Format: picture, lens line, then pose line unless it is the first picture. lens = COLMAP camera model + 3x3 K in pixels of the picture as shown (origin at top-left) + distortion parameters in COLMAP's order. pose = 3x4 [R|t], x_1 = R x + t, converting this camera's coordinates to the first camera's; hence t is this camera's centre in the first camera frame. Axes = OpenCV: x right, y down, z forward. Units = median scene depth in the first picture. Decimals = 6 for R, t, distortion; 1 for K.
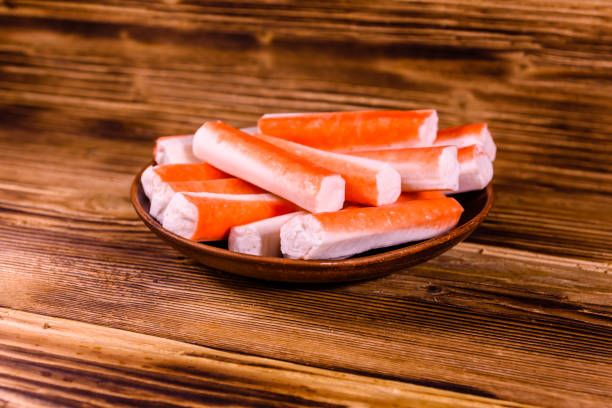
lens RADIAL K [[935.4, 0, 300.9], [0, 935.4, 192.1], [0, 0, 1]] dist [-0.008634, 0.000000]
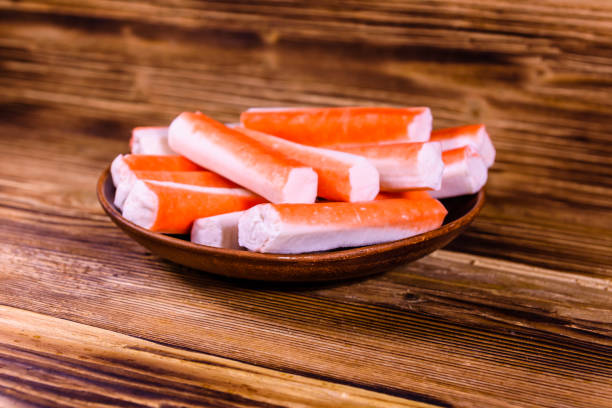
lens RADIAL K [[1000.0, 0, 300.3], [0, 1000.0, 174.3], [0, 0, 1]] dist [-0.011717, 0.000000]
pose [[0.996934, 0.037894, -0.068462, 0.073132], [-0.041910, 0.997424, -0.058206, 0.034490], [0.066080, 0.060897, 0.995954, 0.004399]]
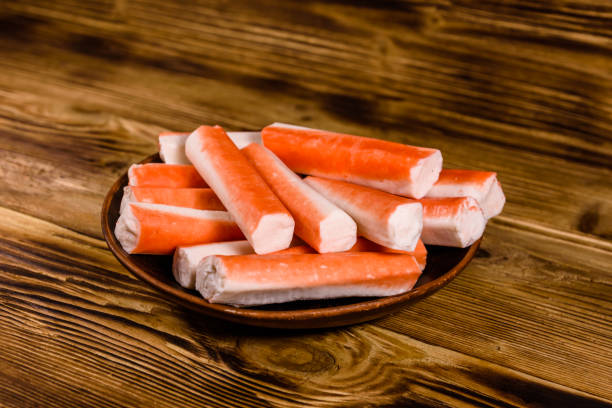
lens RADIAL K [[935.4, 0, 305.5], [0, 935.4, 204.8], [0, 0, 1]] dist [-0.008634, 0.000000]
pose [[0.989767, 0.100278, -0.101512, 0.223208], [-0.089527, 0.990387, 0.105443, -0.020523], [0.111110, -0.095276, 0.989230, -0.140413]]
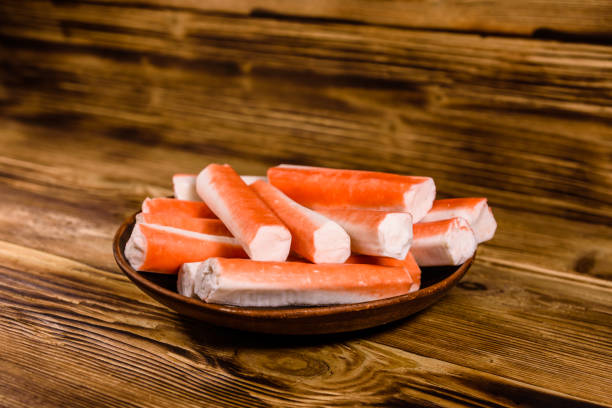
lens RADIAL K [[873.6, 0, 305.2], [0, 873.6, 203.7], [0, 0, 1]] dist [-0.009486, 0.000000]
pose [[0.983434, 0.078075, -0.163591, 0.266996], [-0.087834, 0.994709, -0.053290, 0.077869], [0.158565, 0.066776, 0.985088, -0.128350]]
